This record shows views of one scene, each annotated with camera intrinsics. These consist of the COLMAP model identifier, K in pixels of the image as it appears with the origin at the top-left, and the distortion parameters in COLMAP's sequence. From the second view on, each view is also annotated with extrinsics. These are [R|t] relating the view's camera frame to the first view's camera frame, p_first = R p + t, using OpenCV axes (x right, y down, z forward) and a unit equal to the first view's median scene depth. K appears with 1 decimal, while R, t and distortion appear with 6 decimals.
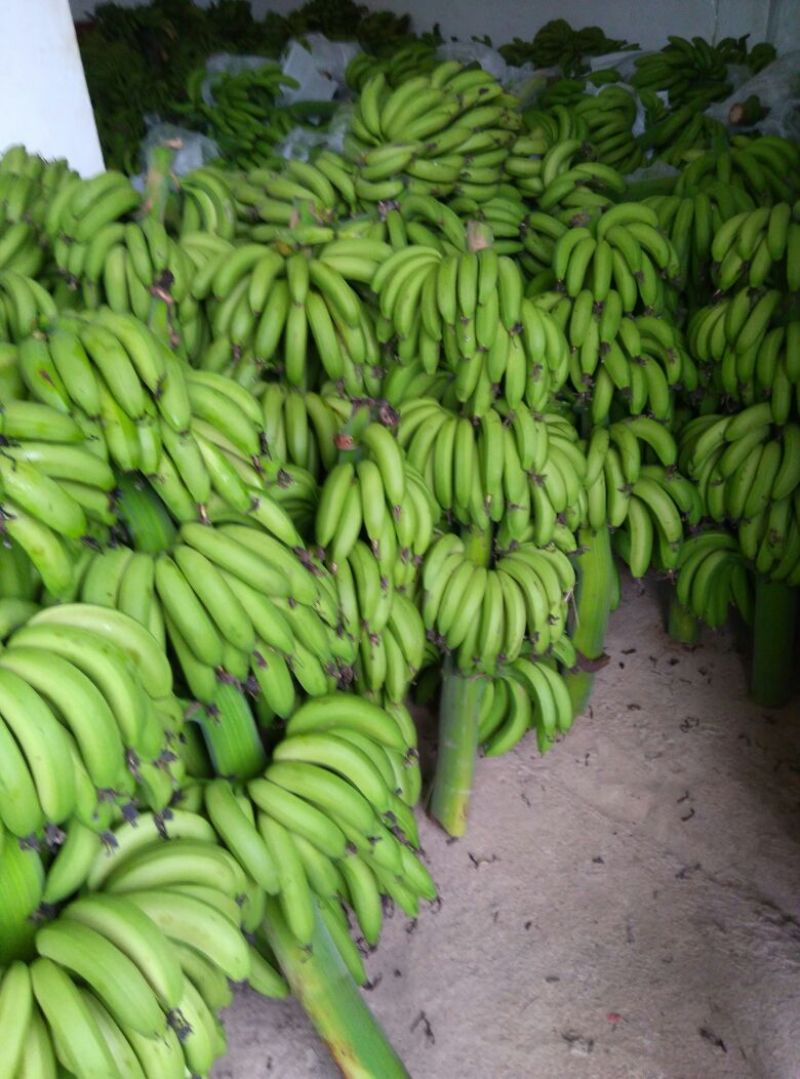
lens RADIAL K [[924.5, 0, 400.0], [0, 924.5, 539.5], [0, 0, 1]] dist [0.072033, -0.133459]
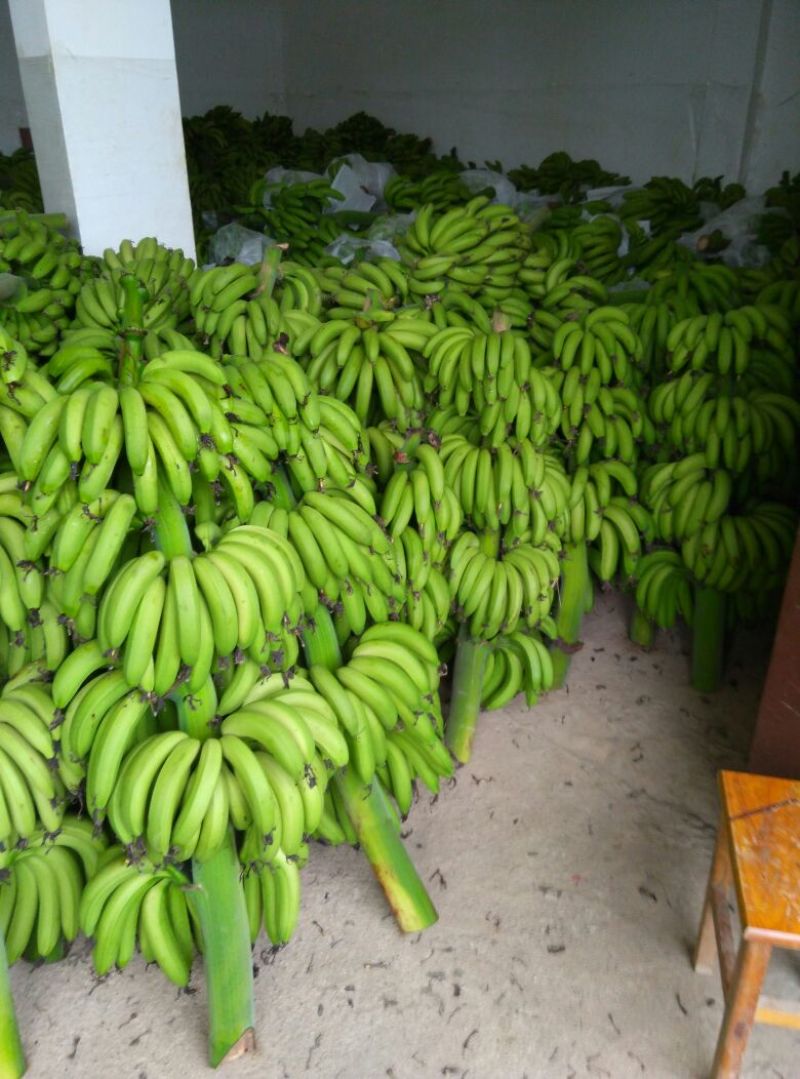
lens RADIAL K [[924.5, 0, 400.0], [0, 924.5, 539.5], [0, 0, 1]] dist [0.072033, -0.133459]
pose [[0.998400, 0.054830, 0.013836, -0.063421], [-0.053289, 0.994126, -0.094203, 0.129454], [-0.018920, 0.093315, 0.995457, -0.336836]]
